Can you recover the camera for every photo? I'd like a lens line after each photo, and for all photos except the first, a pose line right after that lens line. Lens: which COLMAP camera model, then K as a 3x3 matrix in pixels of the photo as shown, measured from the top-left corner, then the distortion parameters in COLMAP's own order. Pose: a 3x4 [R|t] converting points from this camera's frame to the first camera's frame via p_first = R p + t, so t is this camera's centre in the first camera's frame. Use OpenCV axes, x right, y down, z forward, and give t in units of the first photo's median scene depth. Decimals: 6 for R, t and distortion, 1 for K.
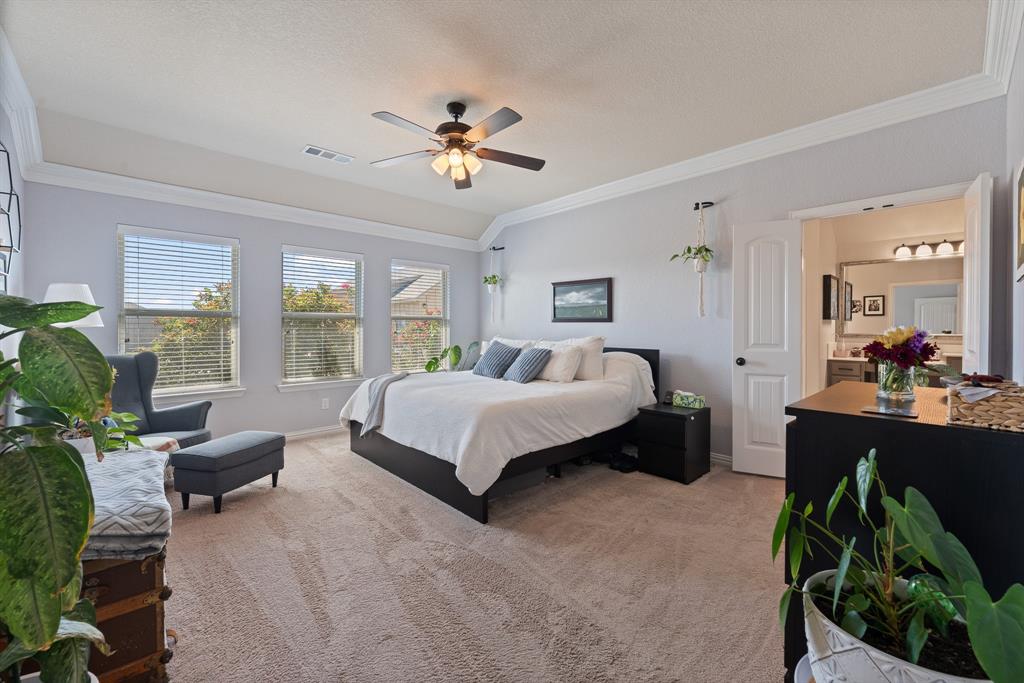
lens RADIAL K [[415.1, 0, 513.5], [0, 415.1, 330.5], [0, 0, 1]] dist [0.000549, 0.000061]
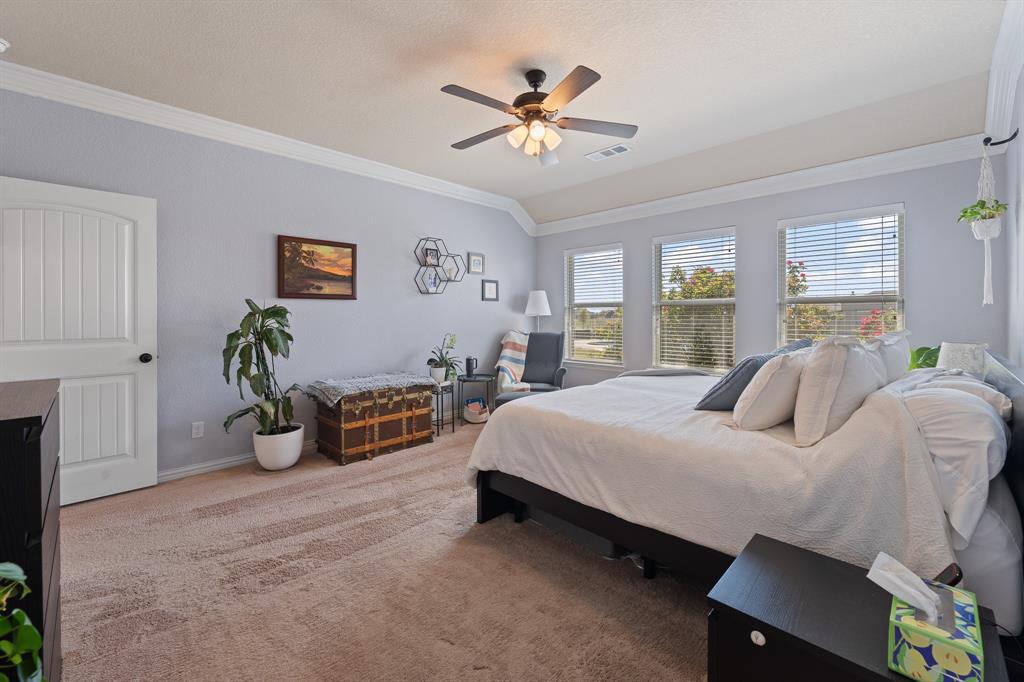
lens RADIAL K [[418.7, 0, 511.3], [0, 418.7, 315.0], [0, 0, 1]] dist [-0.000825, -0.000059]
pose [[0.043721, -0.001244, -0.999043, 0.764811], [-0.003010, 0.999995, -0.001377, -0.007577], [0.999039, 0.003067, 0.043717, 0.887143]]
